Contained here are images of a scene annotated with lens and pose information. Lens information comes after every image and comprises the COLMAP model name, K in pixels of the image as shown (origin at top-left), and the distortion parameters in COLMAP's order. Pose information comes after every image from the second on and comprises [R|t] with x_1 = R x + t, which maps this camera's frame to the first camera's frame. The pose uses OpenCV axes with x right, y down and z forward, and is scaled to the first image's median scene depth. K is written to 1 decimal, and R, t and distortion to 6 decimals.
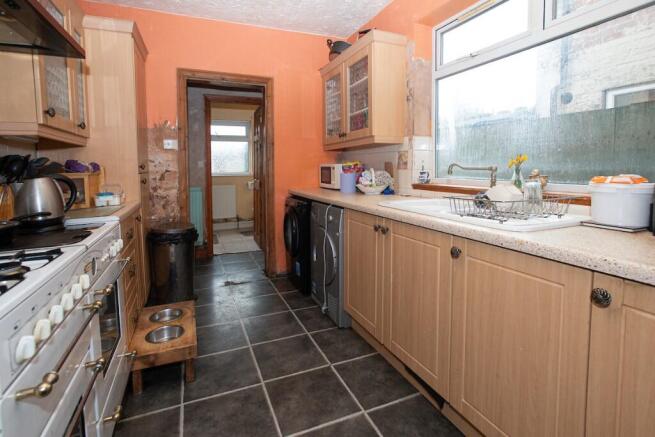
lens RADIAL K [[326.8, 0, 326.8], [0, 326.8, 218.5], [0, 0, 1]] dist [-0.014795, 0.001285]
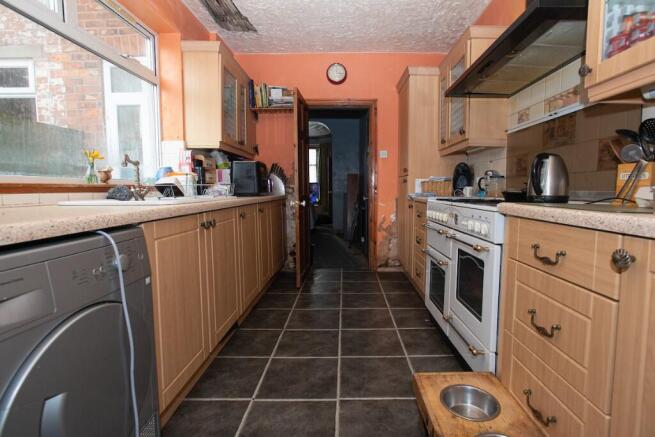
lens RADIAL K [[326.8, 0, 332.7], [0, 326.8, 217.8], [0, 0, 1]] dist [-0.014795, 0.001285]
pose [[-0.907929, -0.021153, 0.418591, -0.539131], [0.080550, 0.971302, 0.223796, -0.163419], [-0.411312, 0.236908, -0.880169, 1.659529]]
